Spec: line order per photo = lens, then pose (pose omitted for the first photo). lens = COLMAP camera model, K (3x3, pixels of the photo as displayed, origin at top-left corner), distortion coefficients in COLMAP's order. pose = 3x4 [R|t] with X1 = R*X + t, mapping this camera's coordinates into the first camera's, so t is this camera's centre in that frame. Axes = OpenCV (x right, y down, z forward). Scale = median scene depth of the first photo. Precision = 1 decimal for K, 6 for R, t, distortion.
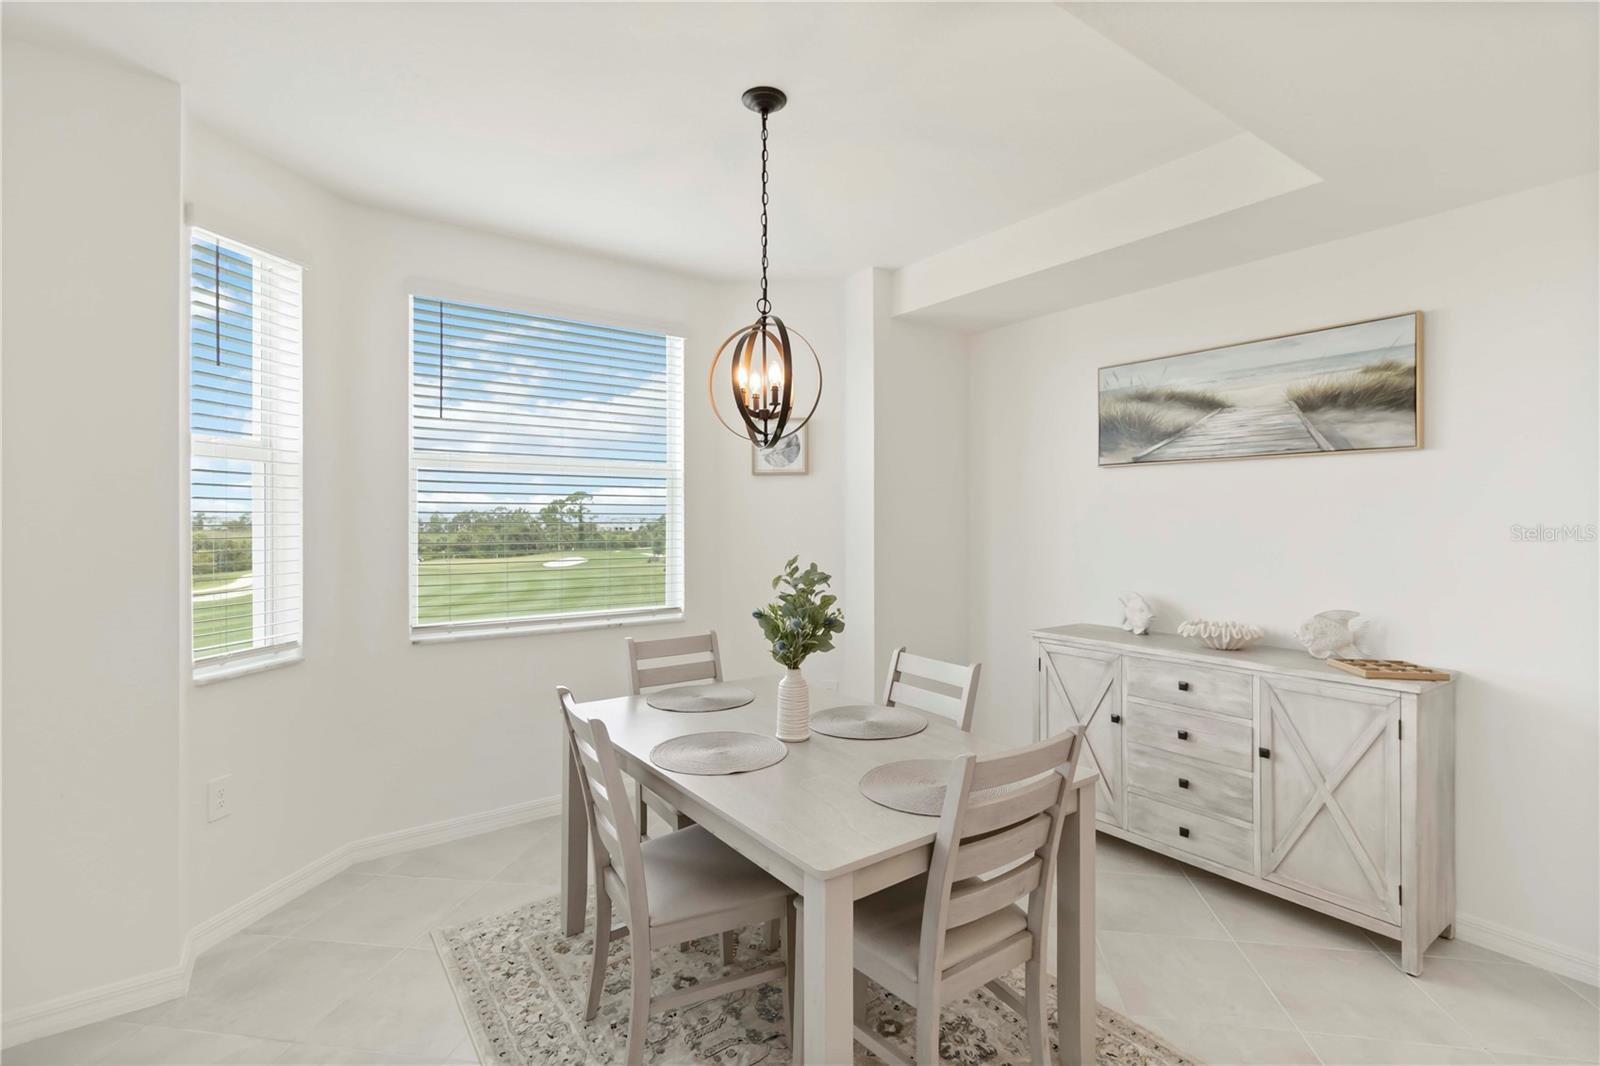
lens RADIAL K [[746.7, 0, 812.1], [0, 746.7, 518.6], [0, 0, 1]] dist [-0.002878, 0.002039]
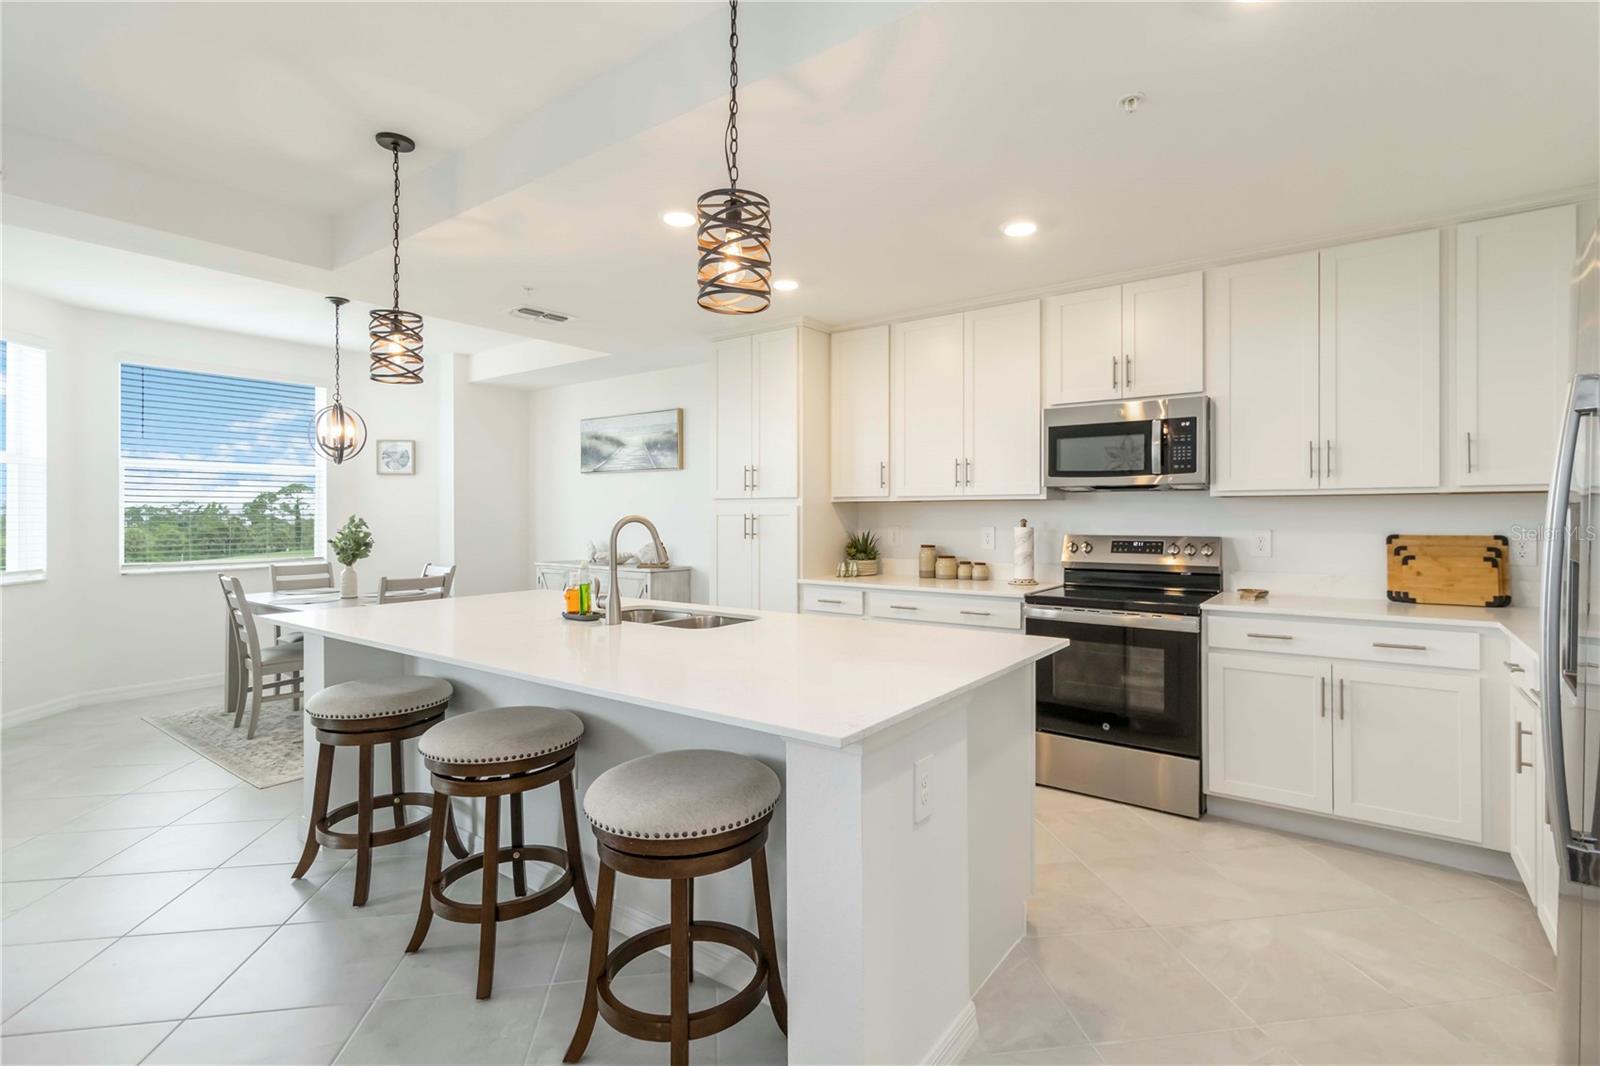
lens RADIAL K [[746.7, 0, 822.9], [0, 746.7, 515.3], [0, 0, 1]] dist [-0.002878, 0.002039]
pose [[0.952095, -0.001222, 0.305800, 0.447721], [0.001093, 0.999999, 0.000595, 0.037610], [-0.305801, -0.000233, 0.952096, -1.072458]]
